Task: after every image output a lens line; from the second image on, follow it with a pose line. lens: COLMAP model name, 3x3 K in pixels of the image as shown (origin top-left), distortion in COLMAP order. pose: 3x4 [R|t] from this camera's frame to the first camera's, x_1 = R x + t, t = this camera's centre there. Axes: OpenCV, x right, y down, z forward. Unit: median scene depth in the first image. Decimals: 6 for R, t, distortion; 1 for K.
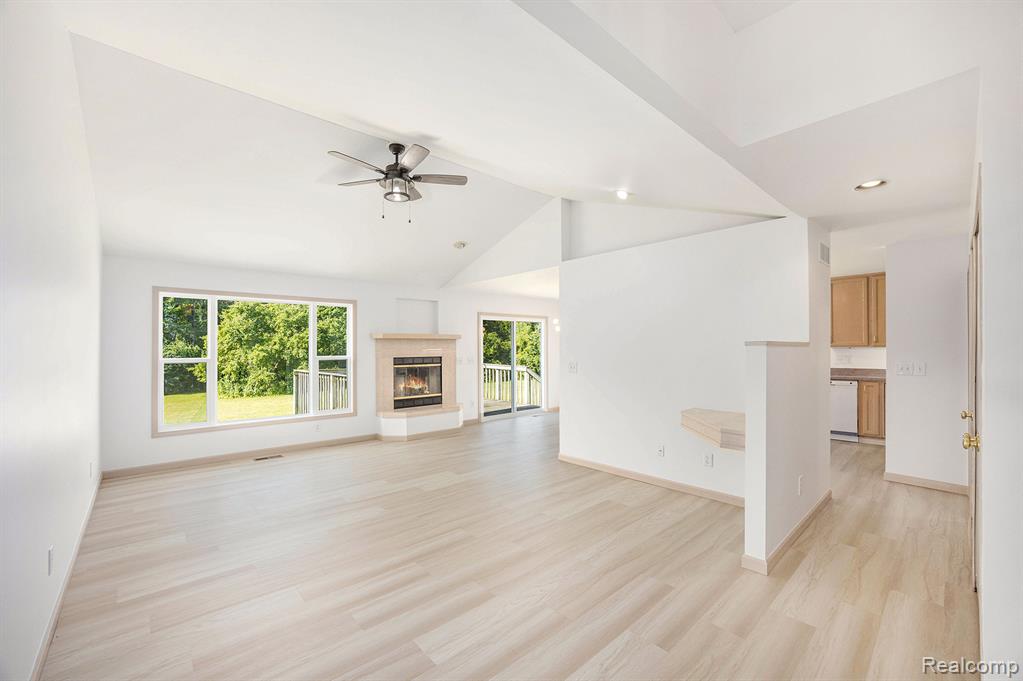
lens RADIAL K [[409.0, 0, 519.8], [0, 409.0, 341.8], [0, 0, 1]] dist [-0.029580, 0.000227]
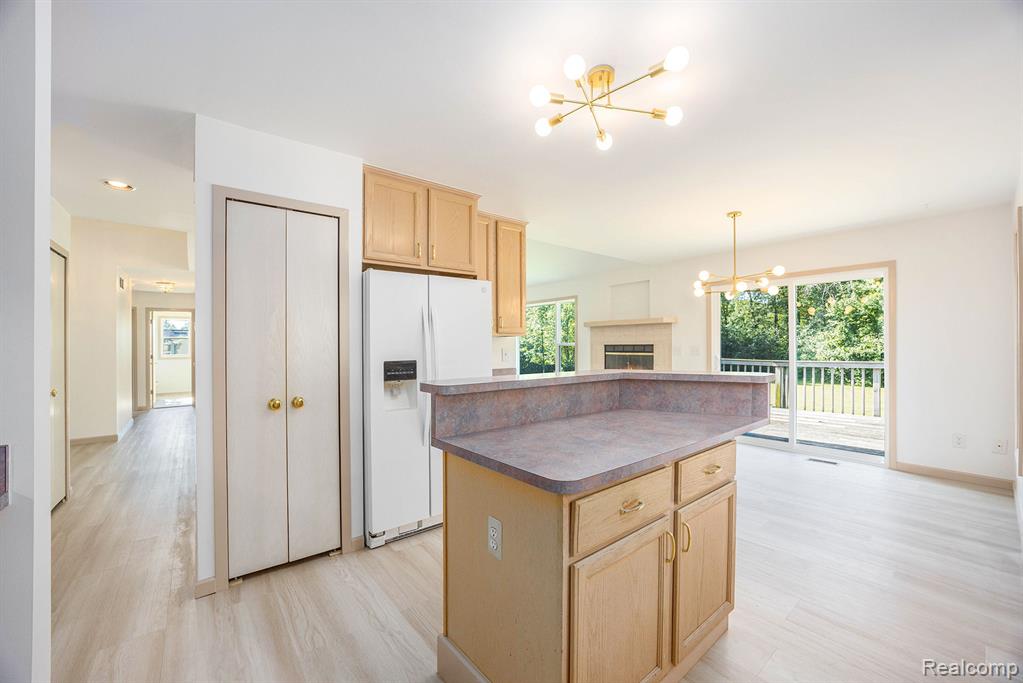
lens RADIAL K [[409.0, 0, 510.7], [0, 409.0, 344.4], [0, 0, 1]] dist [-0.029580, 0.000227]
pose [[-0.075538, 0.012060, -0.997070, 0.711621], [0.012595, 0.999859, 0.011140, 0.022805], [0.997063, -0.011717, -0.075679, 0.789771]]
